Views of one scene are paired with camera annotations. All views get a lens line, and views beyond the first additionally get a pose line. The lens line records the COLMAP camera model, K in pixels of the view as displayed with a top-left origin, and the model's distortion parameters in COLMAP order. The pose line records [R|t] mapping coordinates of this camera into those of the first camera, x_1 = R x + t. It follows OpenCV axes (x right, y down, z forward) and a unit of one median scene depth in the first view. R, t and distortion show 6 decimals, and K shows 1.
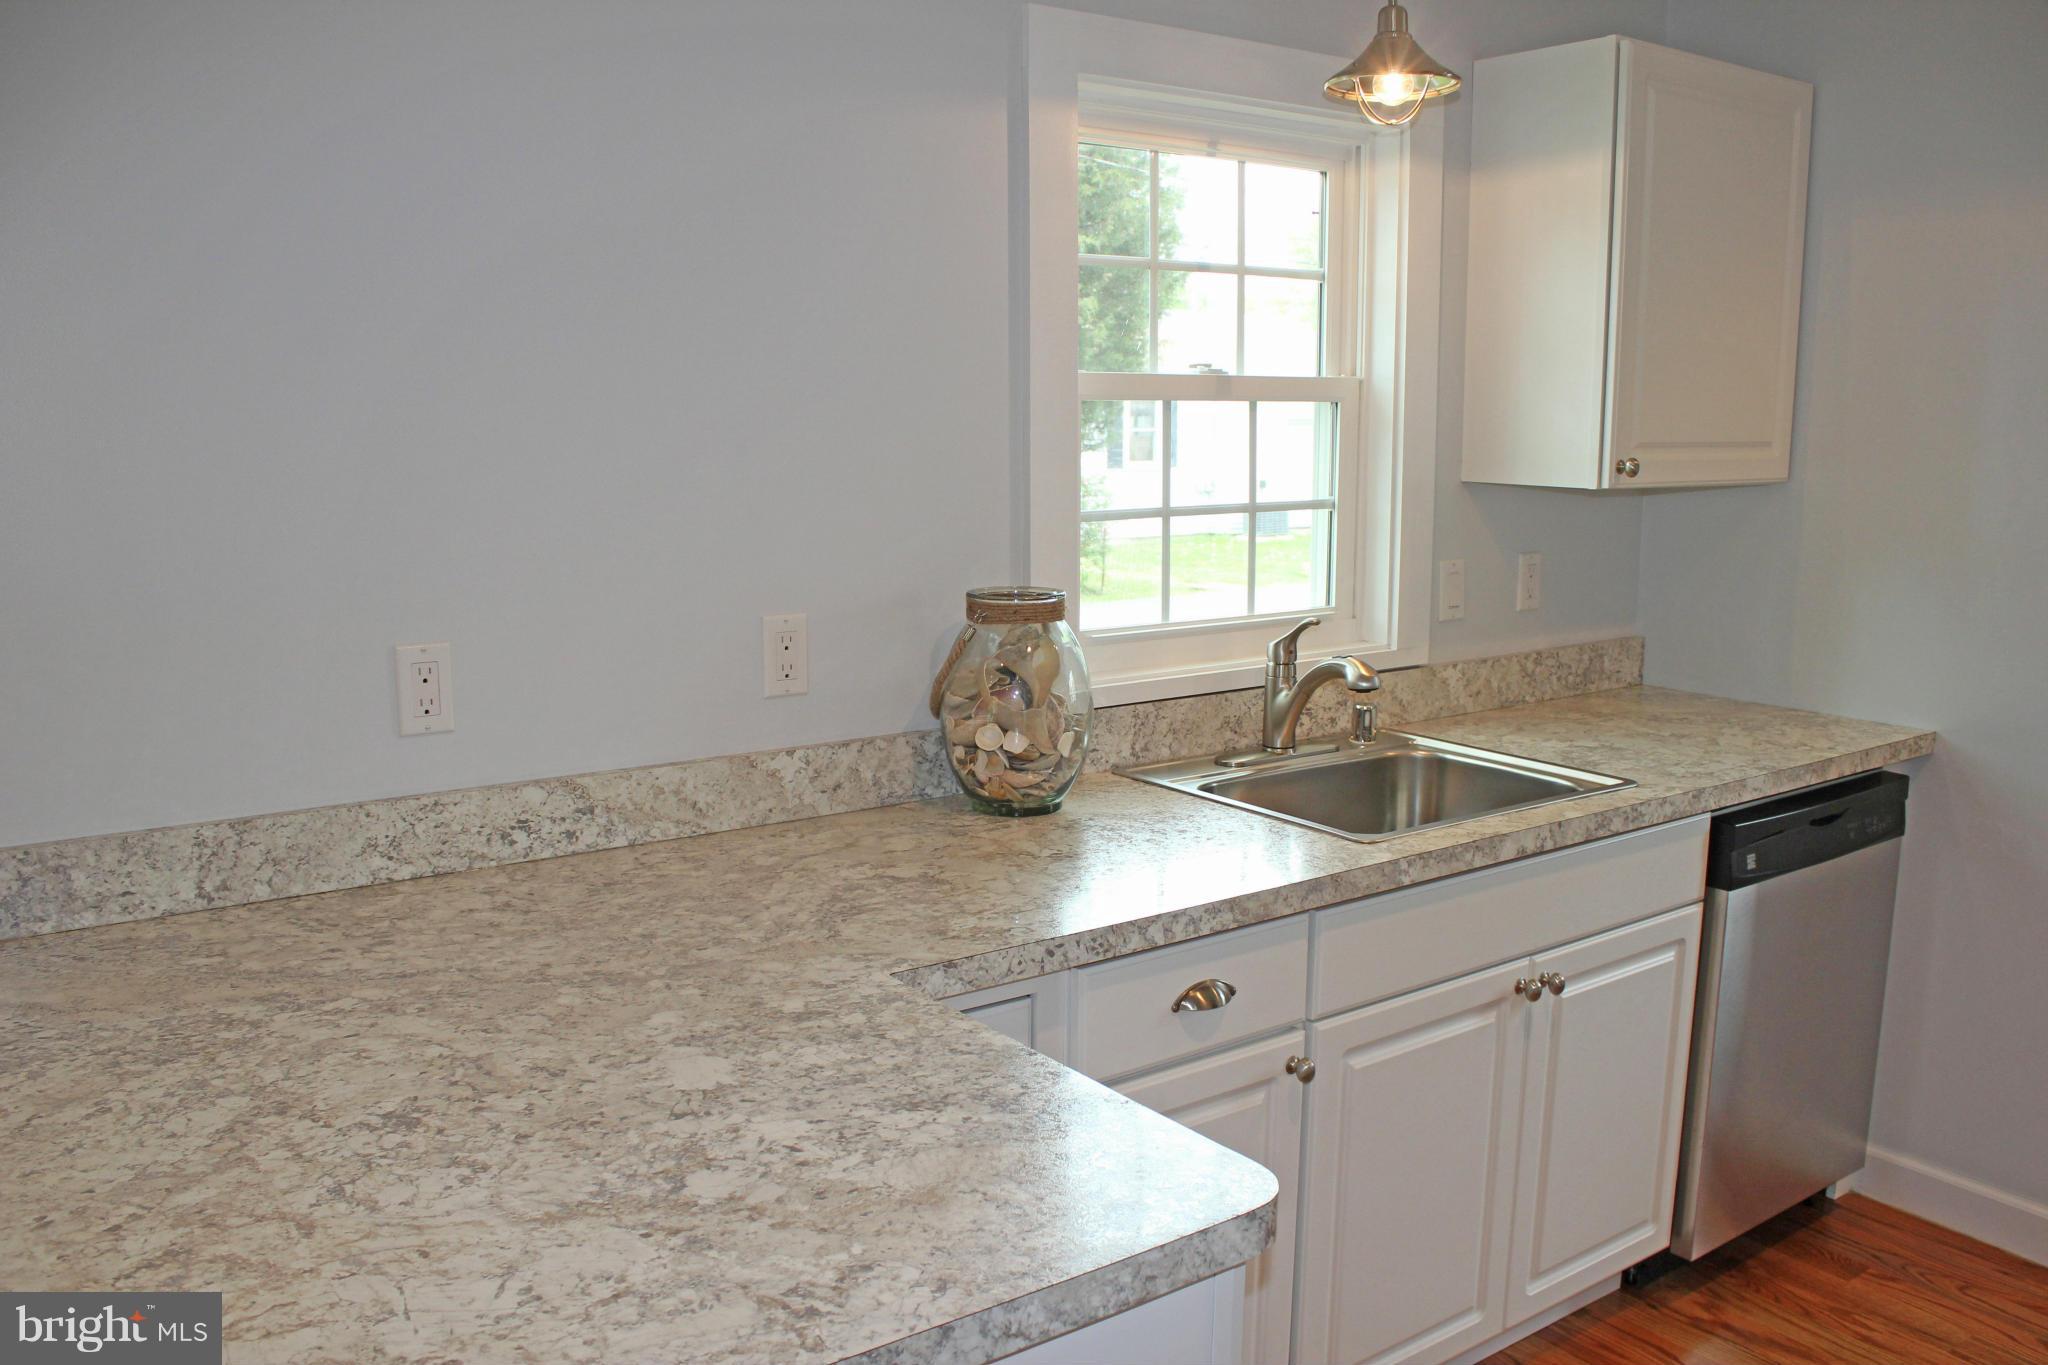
lens RADIAL K [[1691.0, 0, 1027.0], [0, 1691.0, 720.3], [0, 0, 1]] dist [-0.171570, 0.155558]
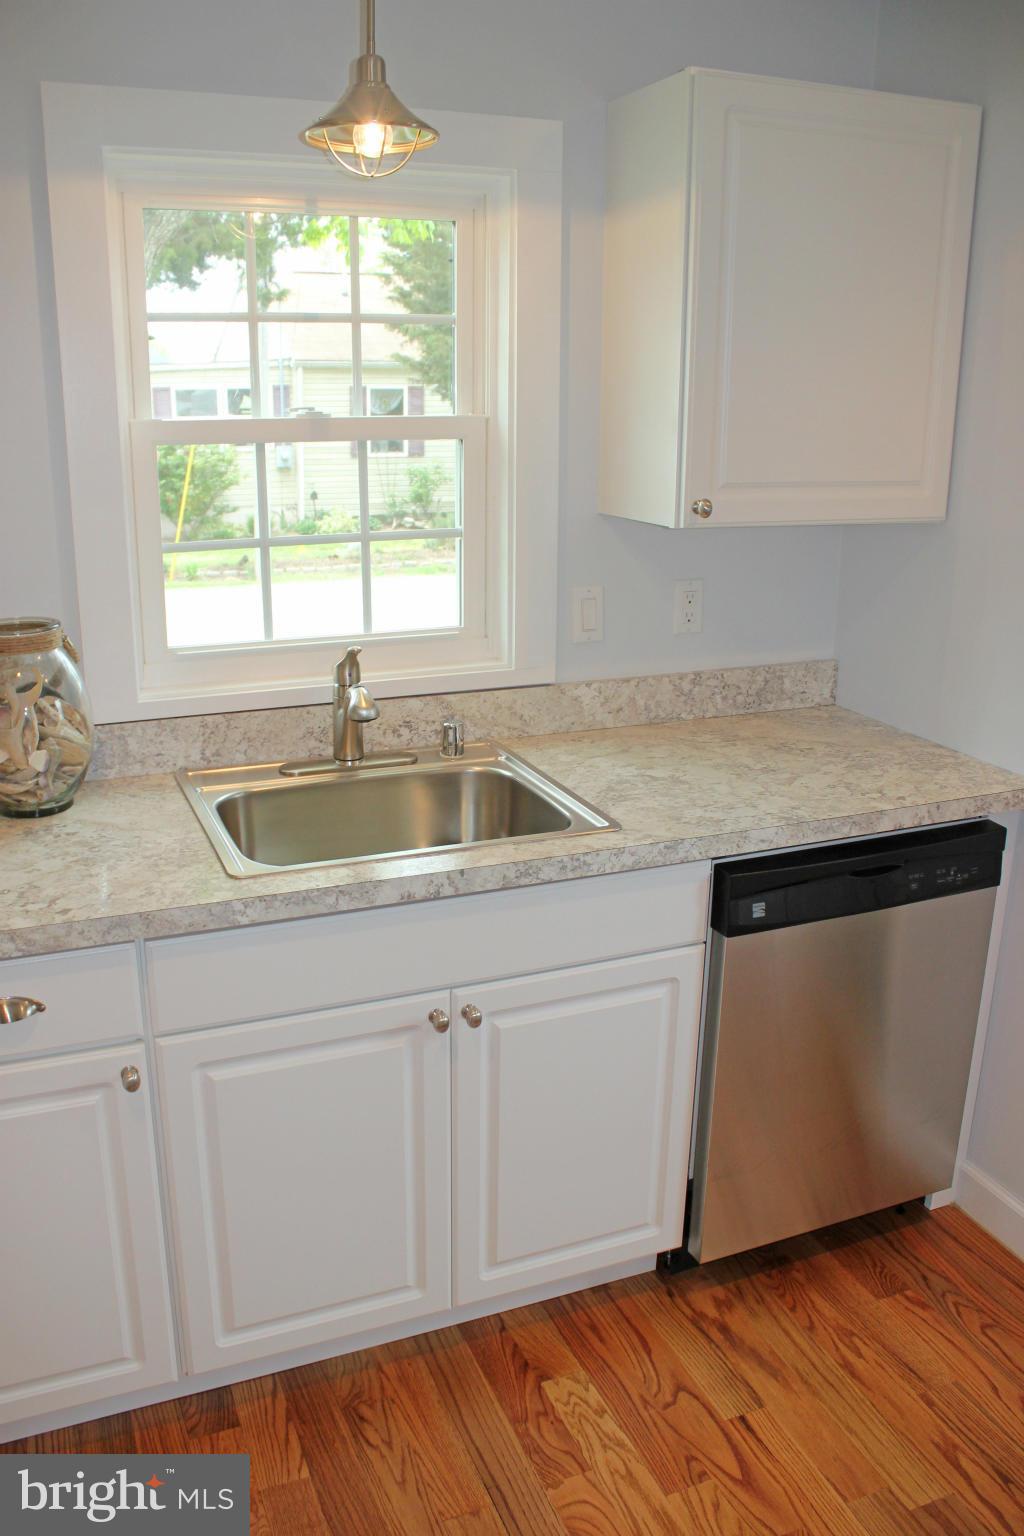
lens RADIAL K [[1262.4, 0, 486.2], [0, 1262.4, 773.3], [0, 0, 1]] dist [-0.165247, 0.141772]
pose [[0.970645, 0.074760, -0.228603, 0.437020], [-0.049094, 0.992038, 0.115974, -0.076654], [0.235453, -0.101346, 0.966587, 0.220366]]
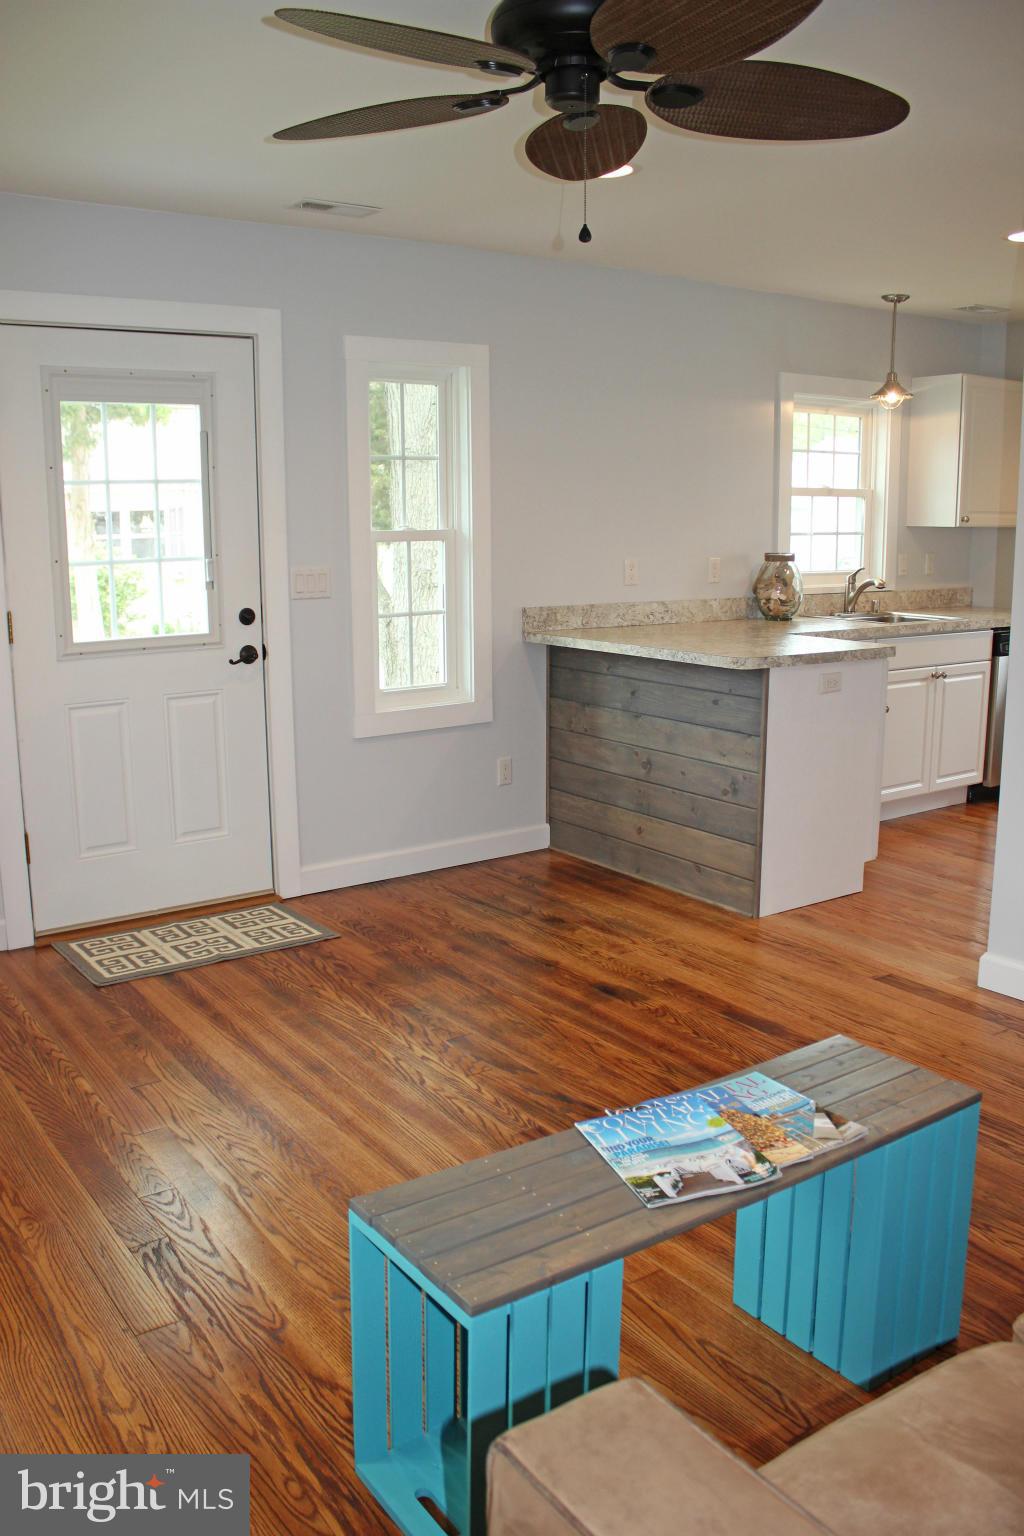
lens RADIAL K [[1268.2, 0, 492.4], [0, 1268.2, 774.2], [0, 0, 1]] dist [-0.171570, 0.155558]
pose [[0.999766, -0.001701, -0.021582, -0.448459], [0.002013, 0.999894, 0.014438, 0.277578], [0.021555, -0.014478, 0.999663, -1.269291]]
